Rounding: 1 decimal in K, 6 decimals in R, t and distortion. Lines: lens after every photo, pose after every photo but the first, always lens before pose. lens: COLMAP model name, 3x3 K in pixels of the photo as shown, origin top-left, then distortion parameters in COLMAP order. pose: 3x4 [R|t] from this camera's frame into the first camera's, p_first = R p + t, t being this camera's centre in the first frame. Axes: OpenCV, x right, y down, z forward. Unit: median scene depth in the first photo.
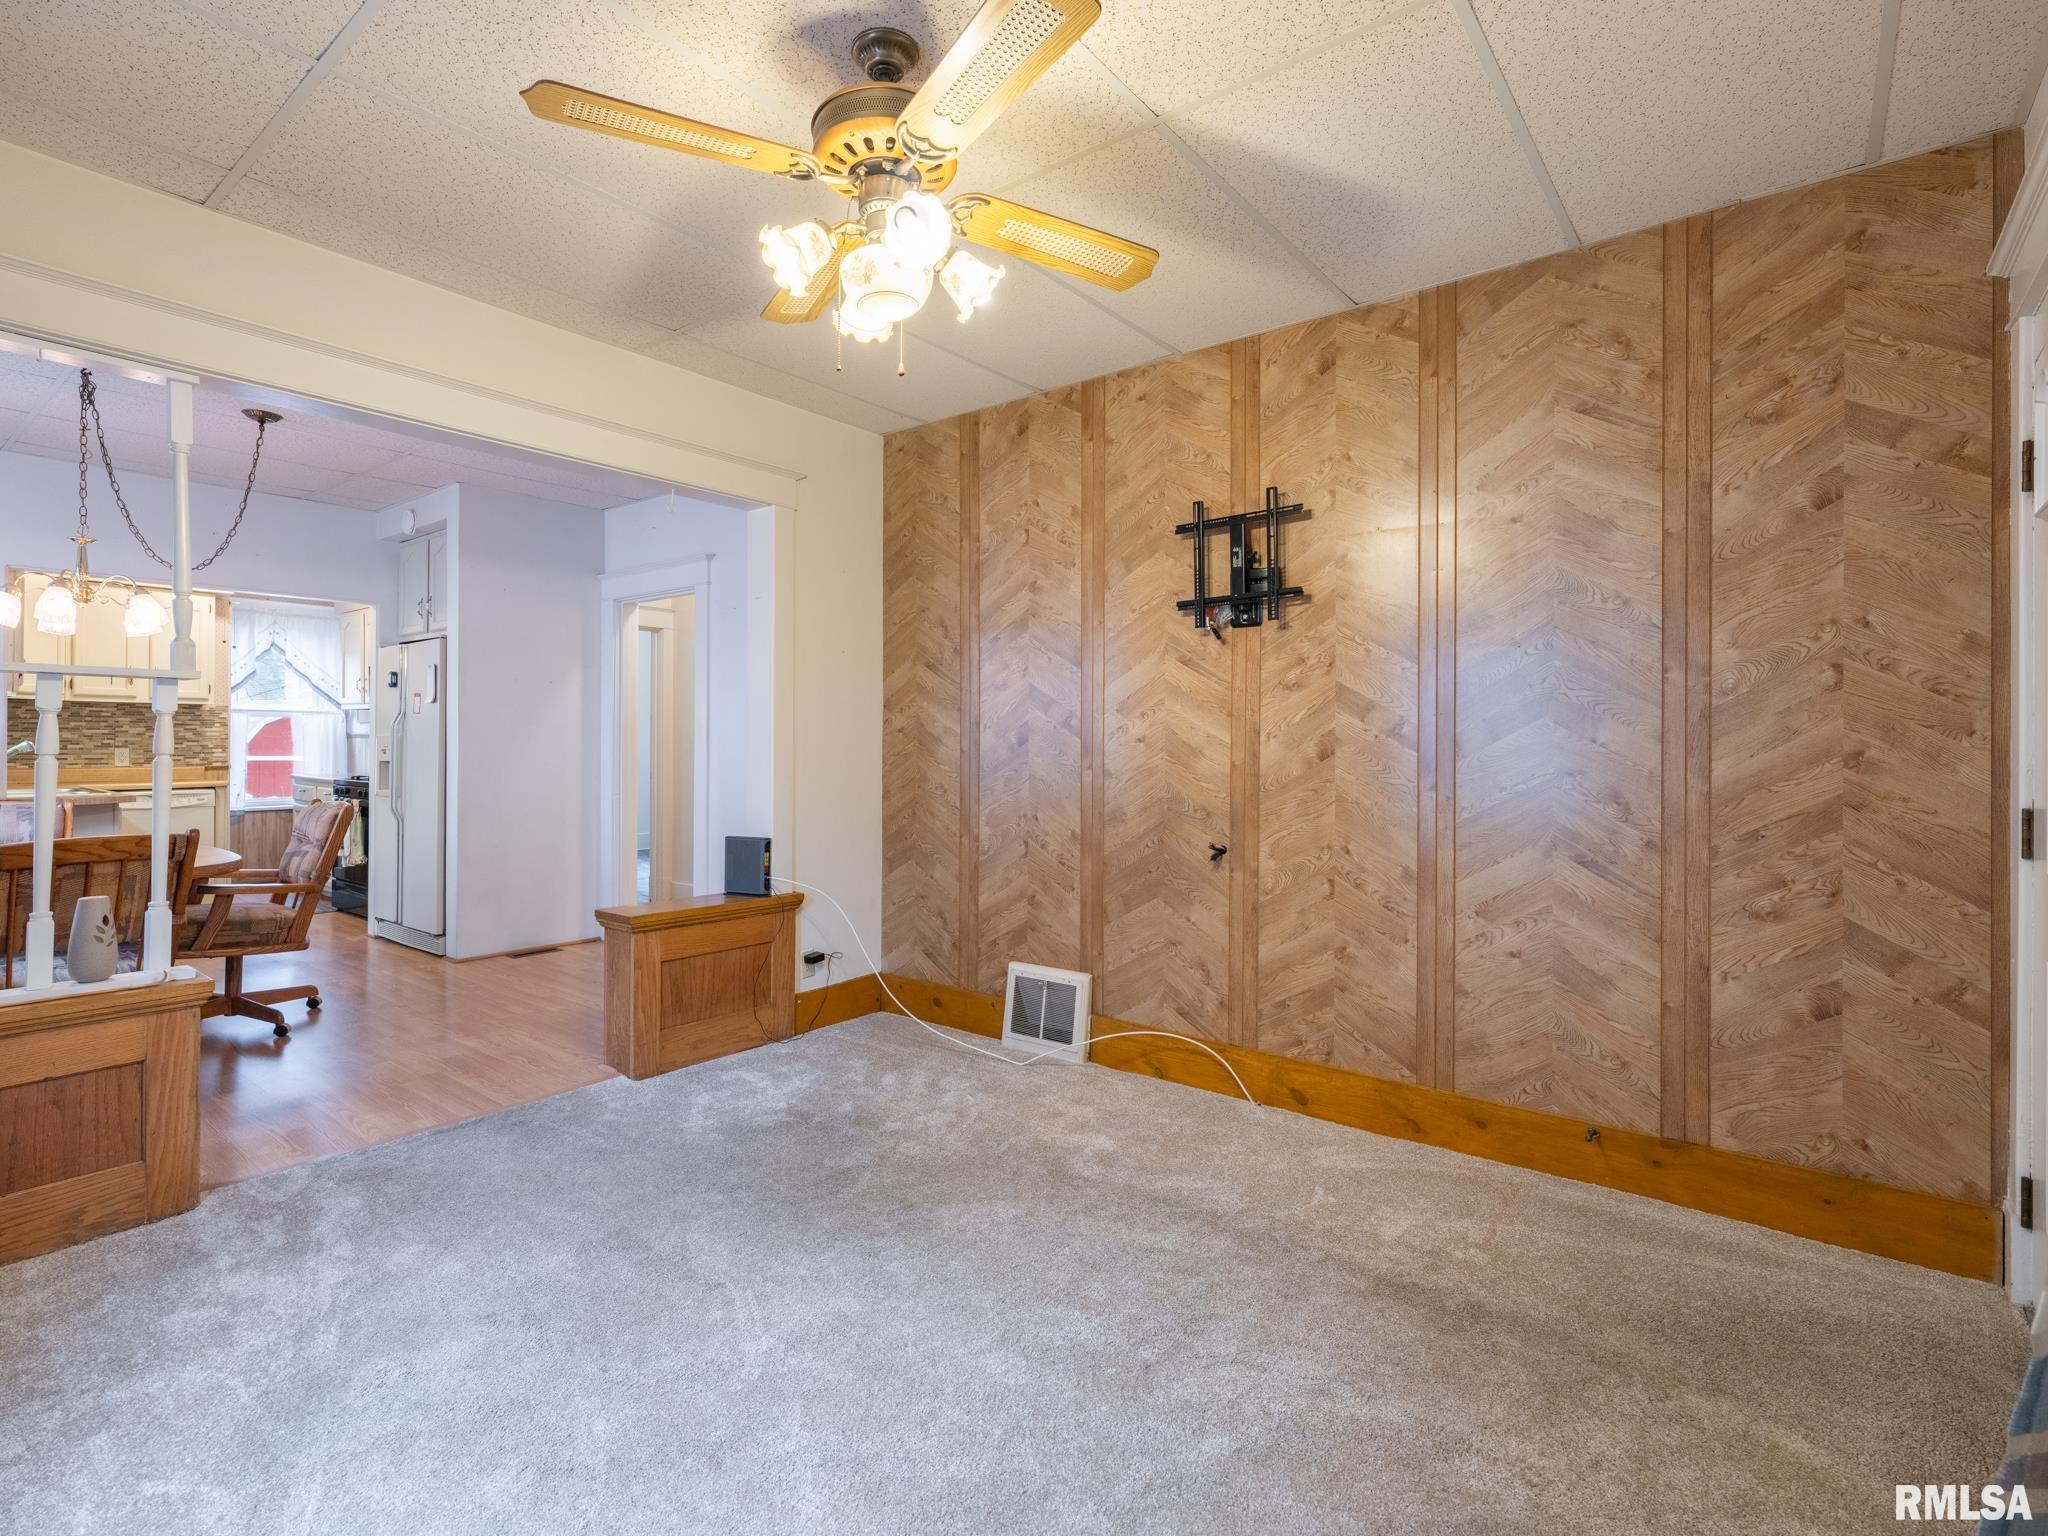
lens RADIAL K [[992.5, 0, 977.1], [0, 992.5, 740.5], [0, 0, 1]] dist [-0.000041, 0.000631]
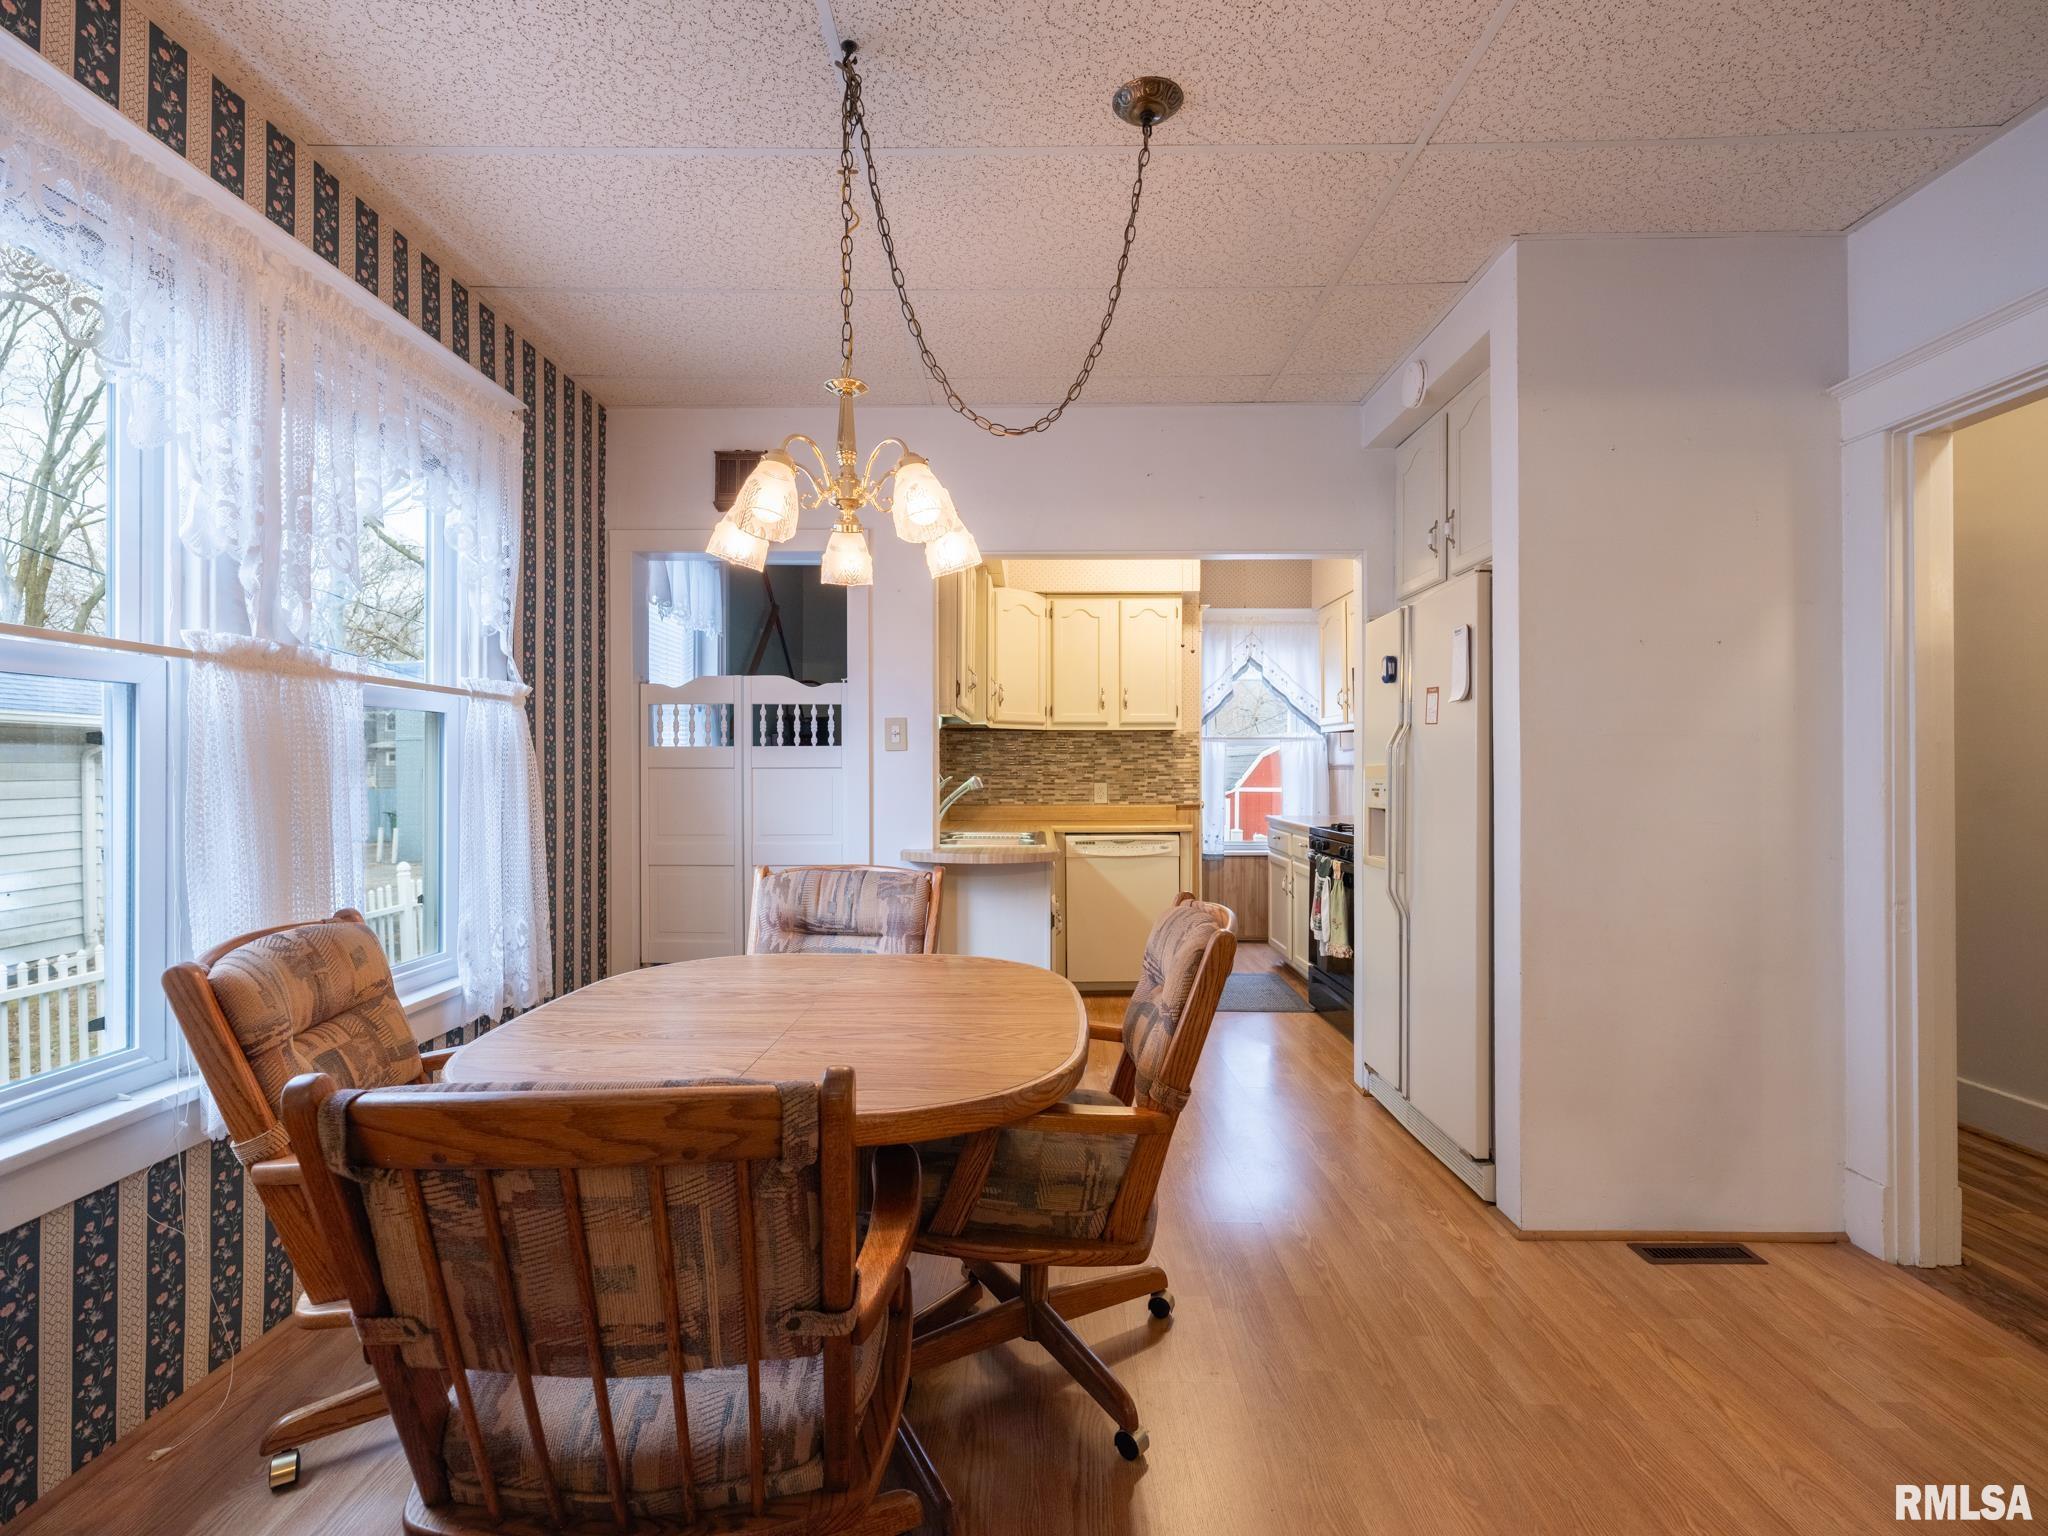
lens RADIAL K [[940.0, 0, 1019.2], [0, 940.0, 766.1], [0, 0, 1]] dist [-0.002431, 0.001396]
pose [[0.628195, -0.009314, -0.778000, -0.429297], [0.005287, 0.999956, -0.007703, -0.002041], [0.778038, 0.000726, 0.628217, 0.700923]]
